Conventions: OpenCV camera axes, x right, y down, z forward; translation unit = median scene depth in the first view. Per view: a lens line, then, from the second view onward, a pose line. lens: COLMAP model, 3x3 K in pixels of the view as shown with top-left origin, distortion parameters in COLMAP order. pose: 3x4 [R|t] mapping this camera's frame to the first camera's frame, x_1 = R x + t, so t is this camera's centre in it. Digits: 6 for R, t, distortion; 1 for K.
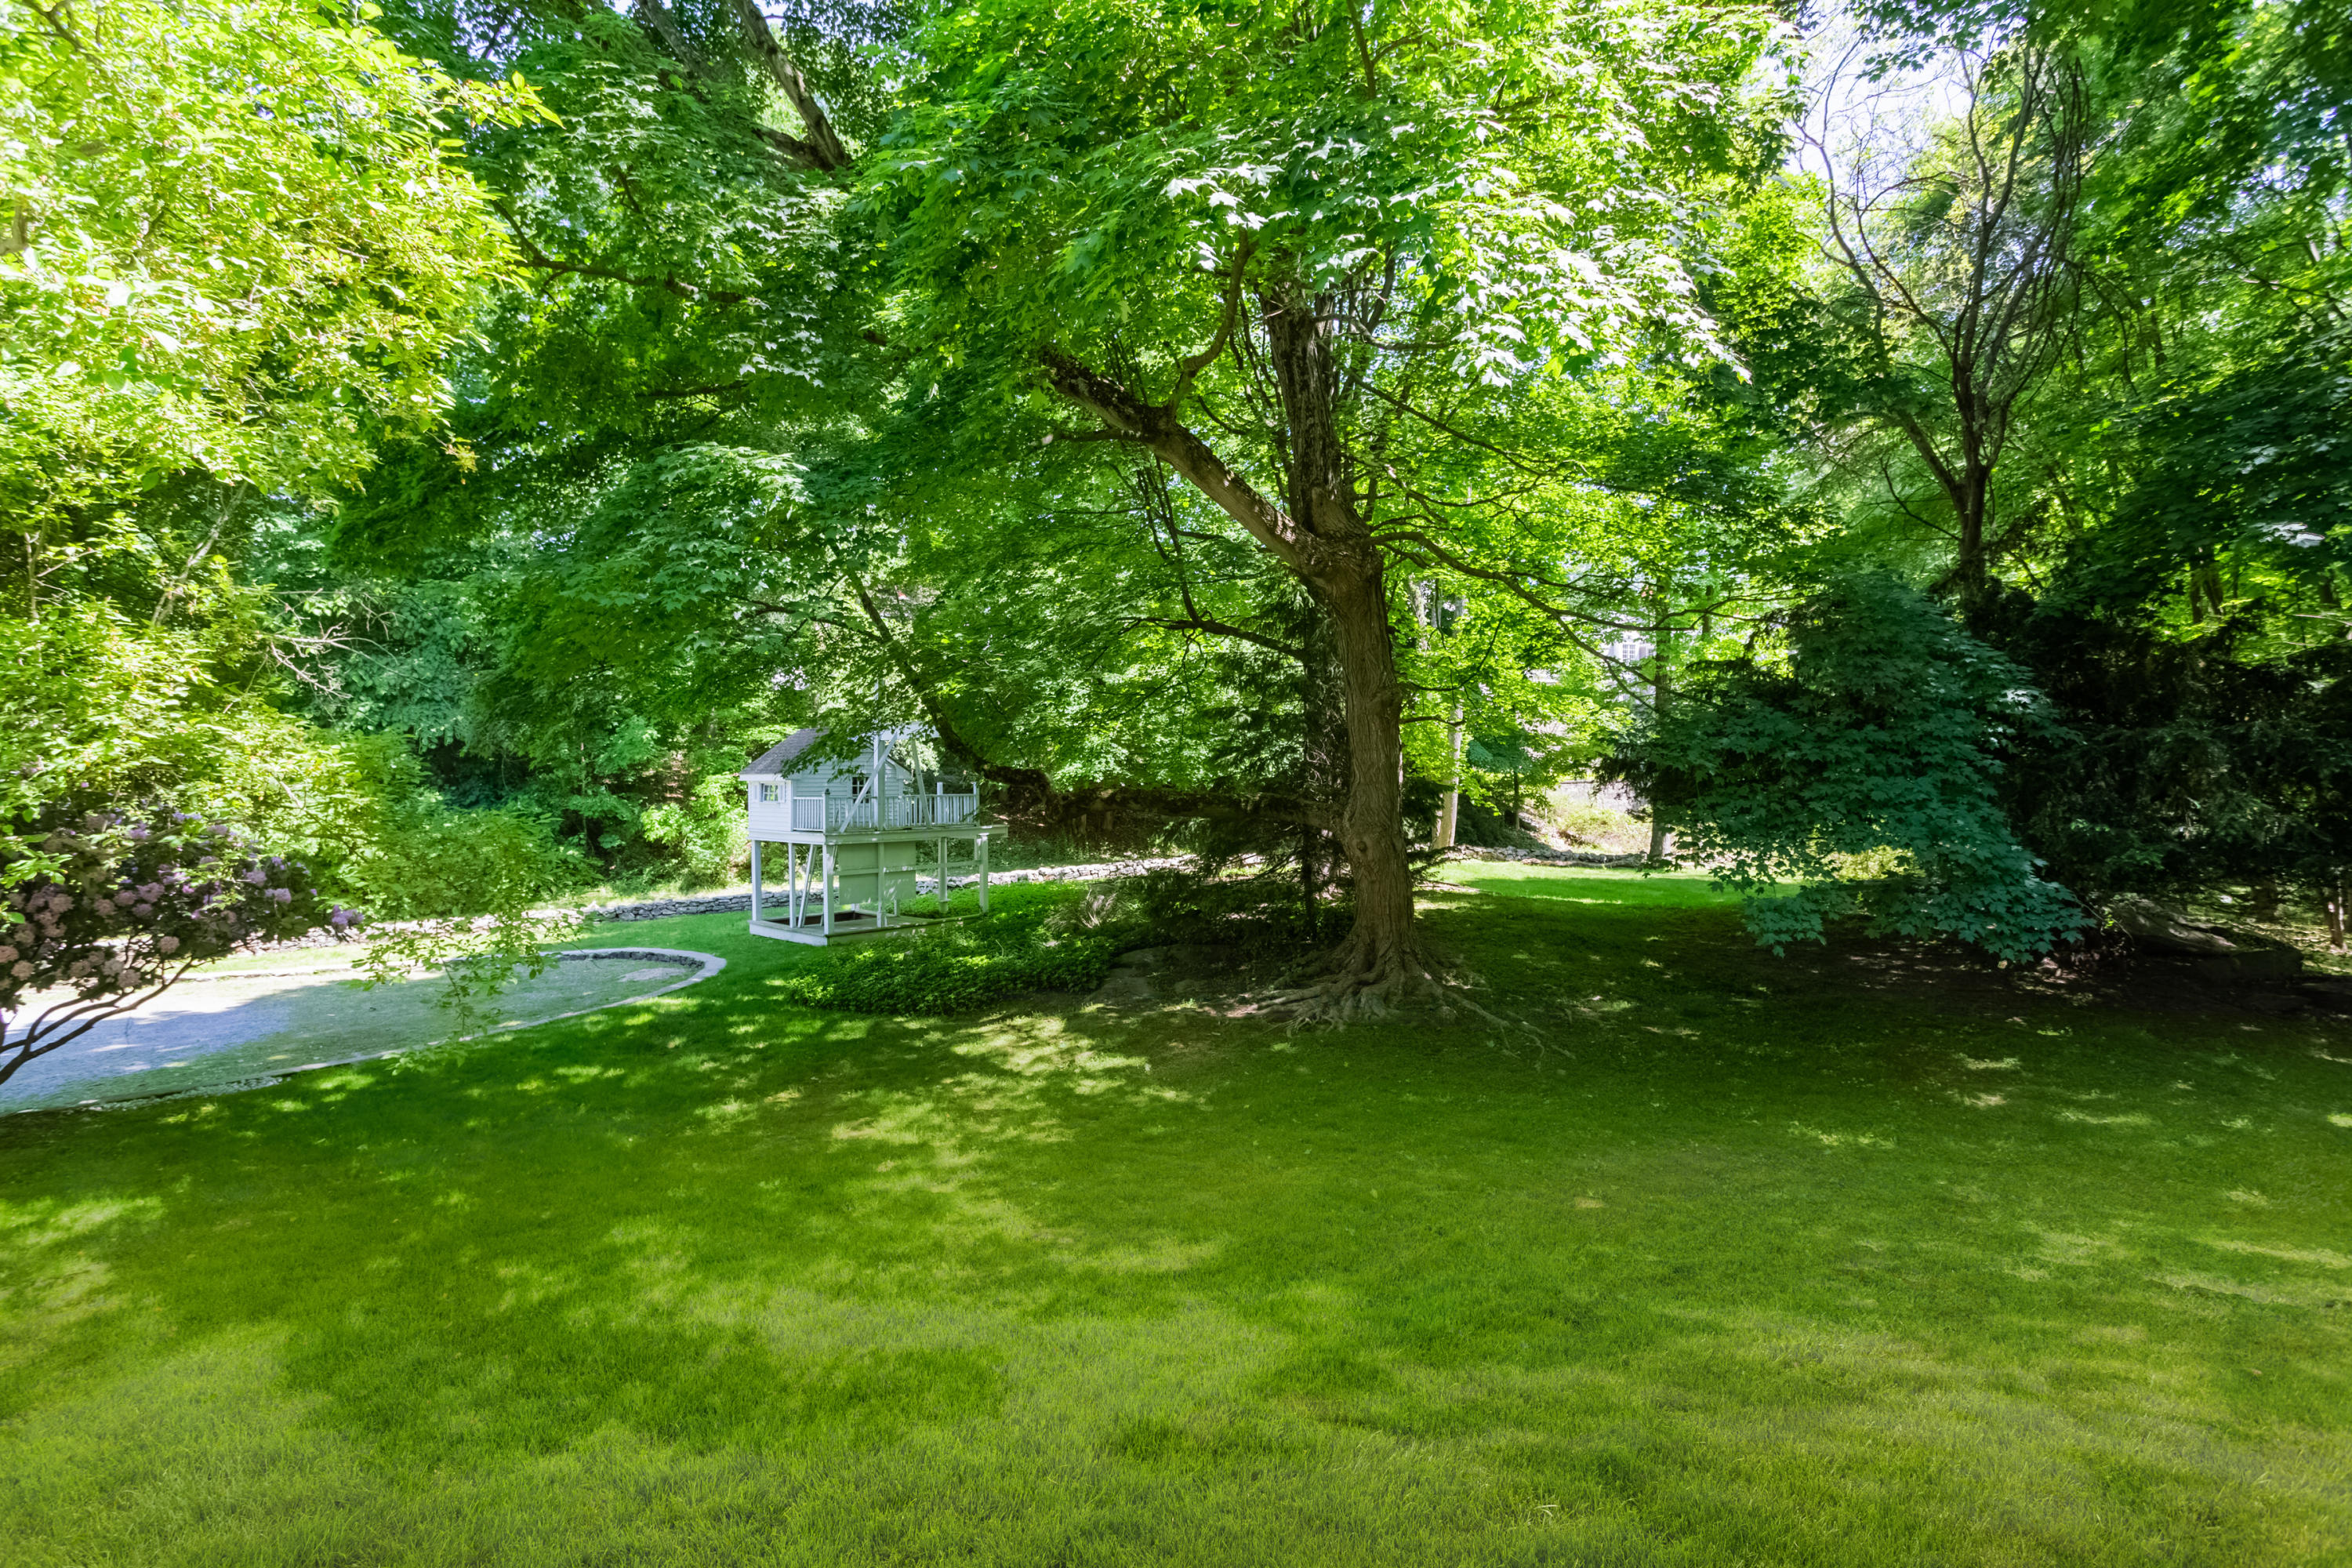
lens RADIAL K [[1114.0, 0, 1179.7], [0, 1114.0, 776.3], [0, 0, 1]] dist [0.001919, 0.000897]
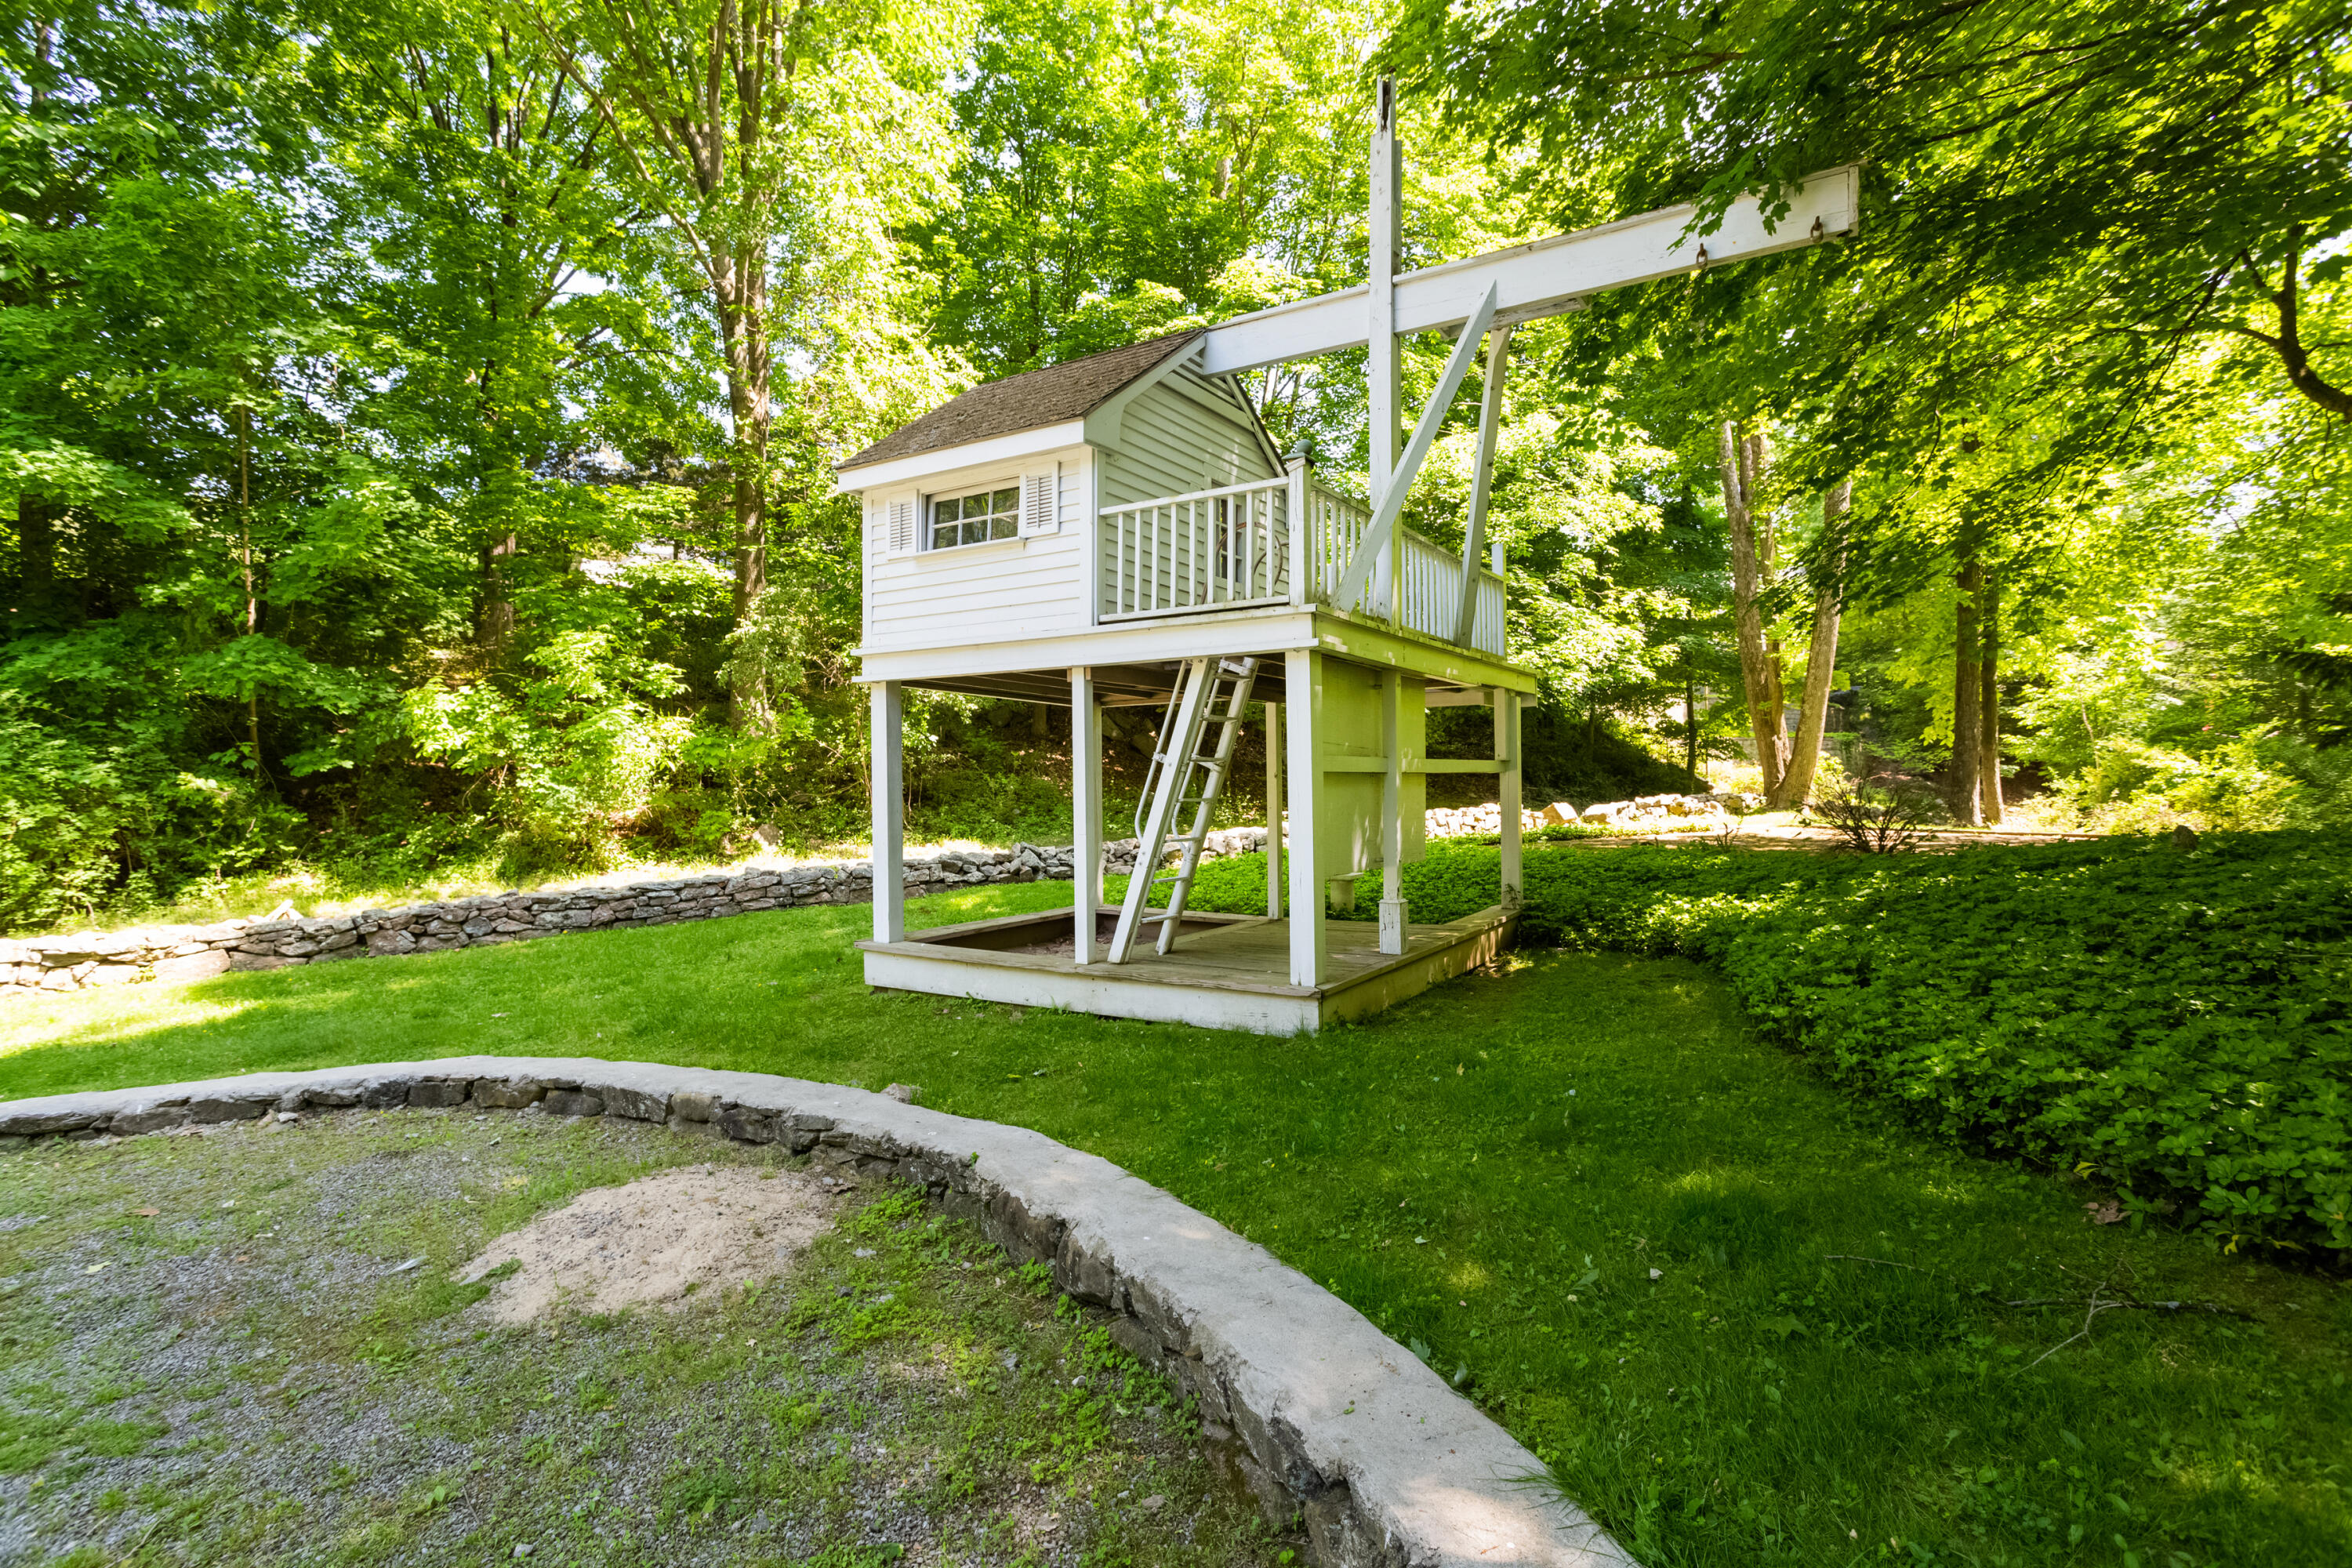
lens RADIAL K [[1114.0, 0, 1173.6], [0, 1114.0, 792.4], [0, 0, 1]] dist [0.001919, 0.000897]
pose [[0.979344, -0.001242, 0.202197, -0.278266], [-0.000425, 0.999966, 0.008203, 0.064953], [-0.202200, -0.008120, 0.979311, 0.518116]]
